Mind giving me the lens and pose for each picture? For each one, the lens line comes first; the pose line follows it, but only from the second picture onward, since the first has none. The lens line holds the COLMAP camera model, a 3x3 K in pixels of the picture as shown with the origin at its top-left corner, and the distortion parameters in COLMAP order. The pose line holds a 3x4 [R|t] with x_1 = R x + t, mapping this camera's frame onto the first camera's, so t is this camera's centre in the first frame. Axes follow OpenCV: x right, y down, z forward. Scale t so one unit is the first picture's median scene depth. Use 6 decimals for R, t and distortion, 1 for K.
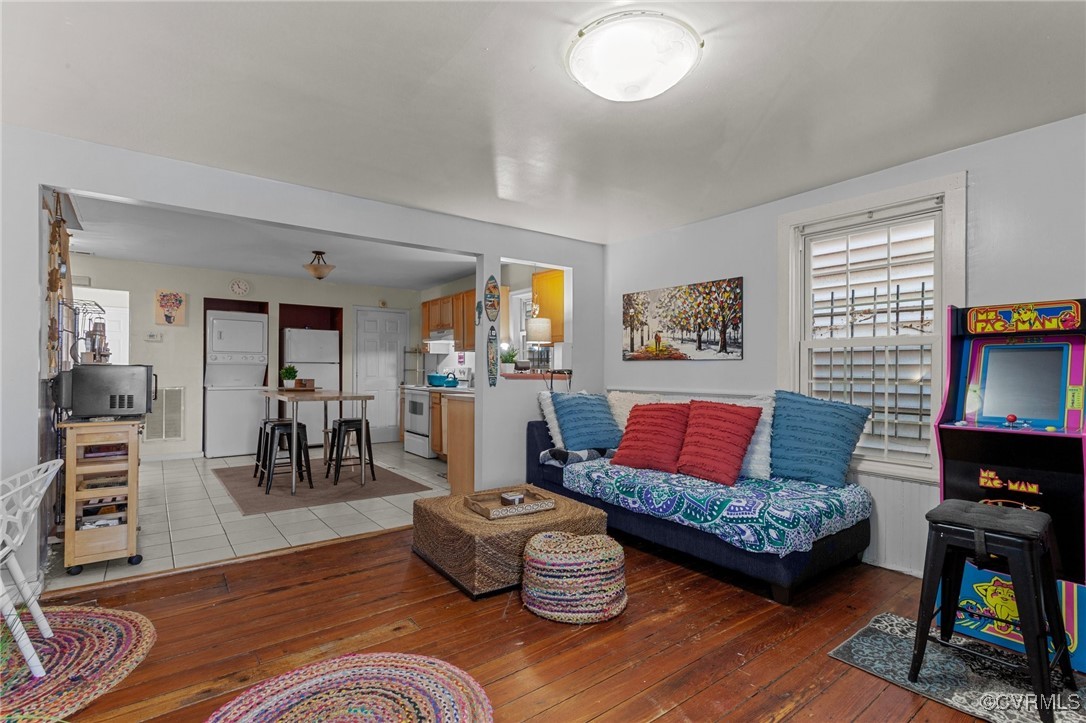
lens RADIAL K [[521.0, 0, 548.0], [0, 521.0, 366.3], [0, 0, 1]] dist [-0.001691, -0.000052]
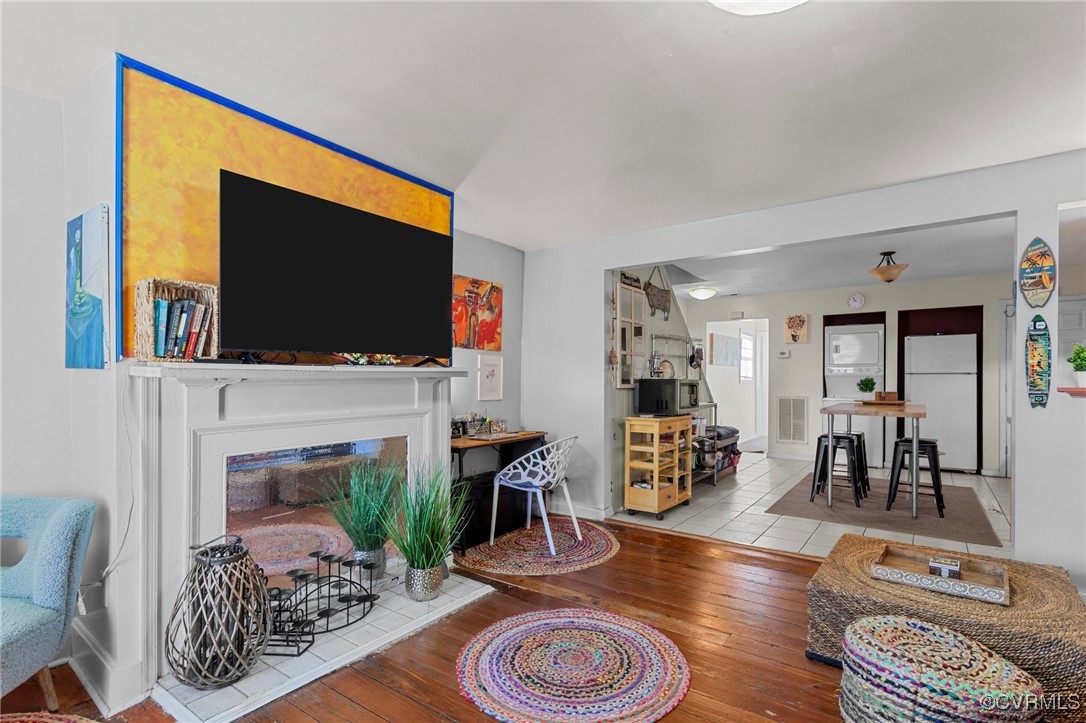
lens RADIAL K [[518.8, 0, 551.8], [0, 518.8, 376.2], [0, 0, 1]] dist [-0.000082, 0.000774]
pose [[0.285609, -0.010855, -0.958285, 0.355932], [0.007734, 0.999929, -0.009022, 0.000612], [0.958315, -0.004834, 0.285673, 0.239129]]
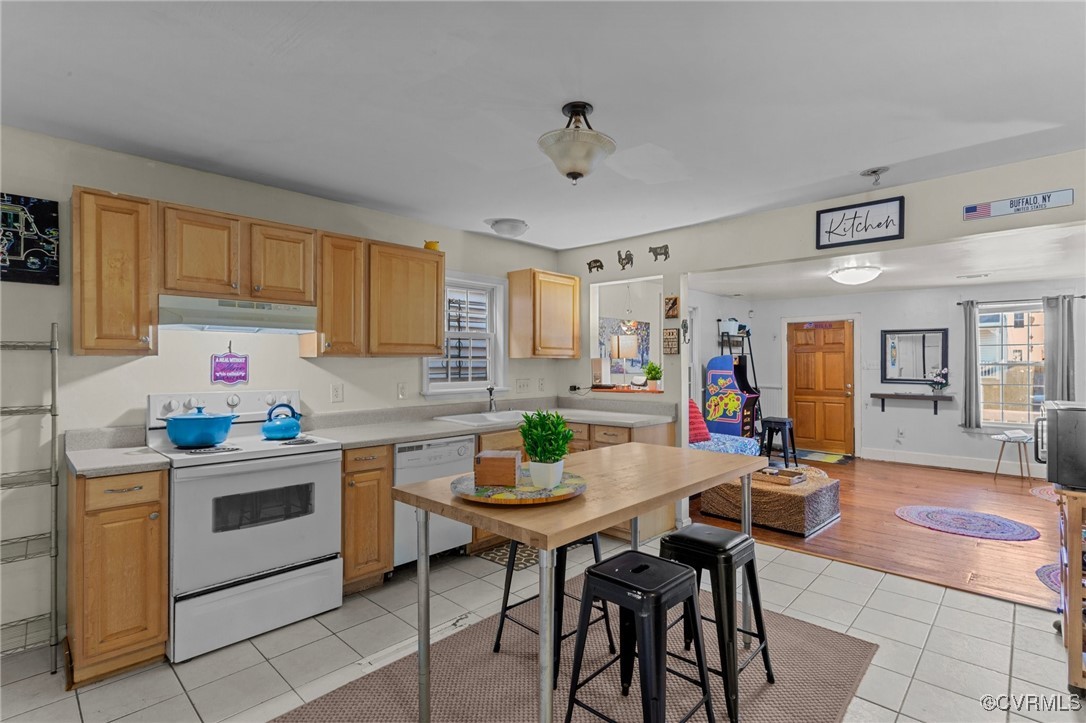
lens RADIAL K [[512.3, 0, 550.0], [0, 512.3, 363.4], [0, 0, 1]] dist [-0.001930, 0.000287]
pose [[-0.164162, -0.005147, 0.986420, -1.102350], [-0.009268, 0.999950, 0.003675, -0.043095], [-0.986390, -0.008539, -0.164201, 1.472553]]
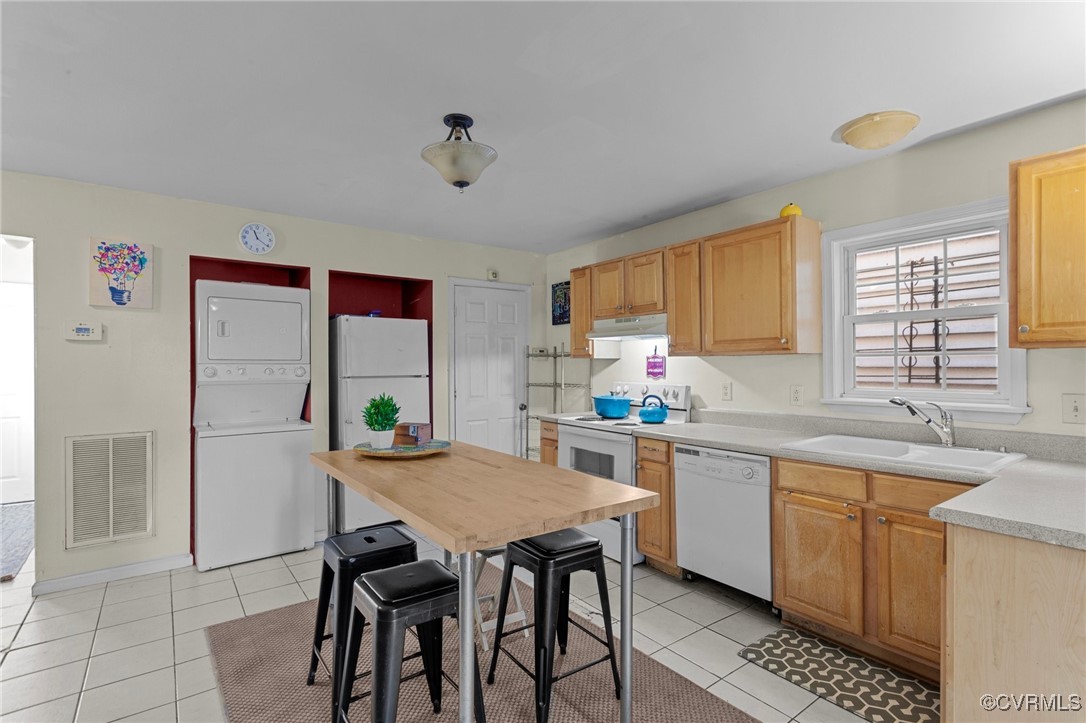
lens RADIAL K [[515.7, 0, 540.4], [0, 515.7, 364.5], [0, 0, 1]] dist [0.002216, 0.000681]
pose [[0.999885, -0.007637, -0.013134, -0.507855], [0.007726, 0.999948, 0.006680, -0.040884], [0.013082, -0.006781, 0.999891, 0.812691]]
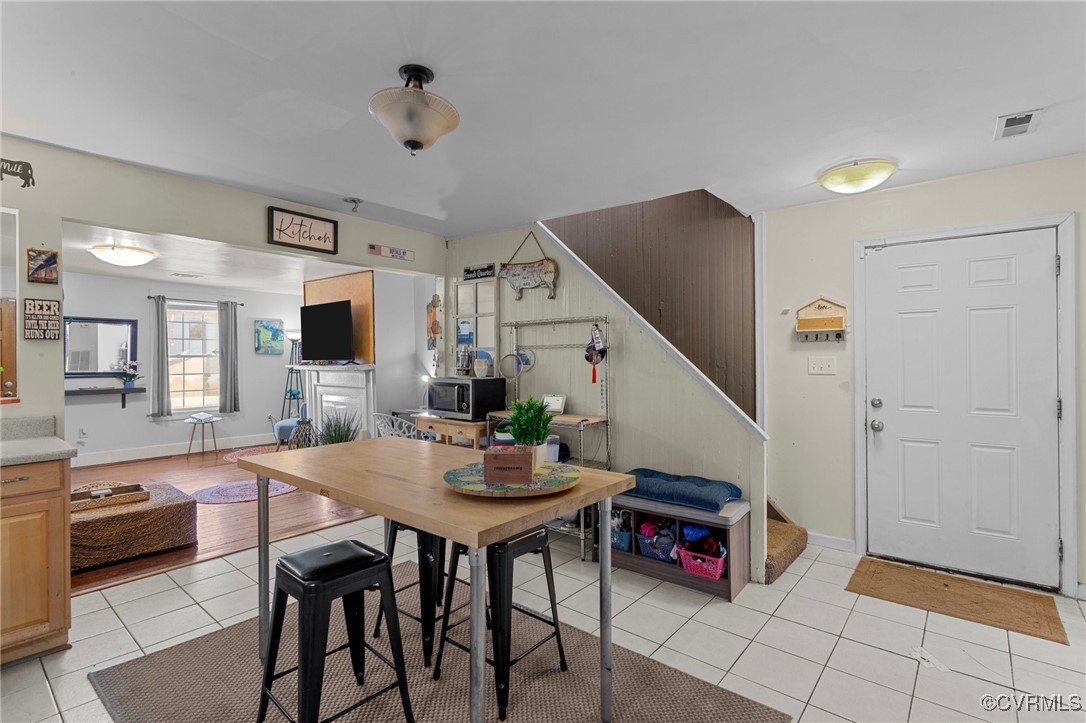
lens RADIAL K [[517.2, 0, 547.5], [0, 517.2, 357.8], [0, 0, 1]] dist [-0.001779, 0.000196]
pose [[-0.975575, -0.006004, -0.219584, -0.614754], [-0.004460, 0.999962, -0.007527, -0.034378], [0.219621, -0.006364, -0.975565, 1.850439]]
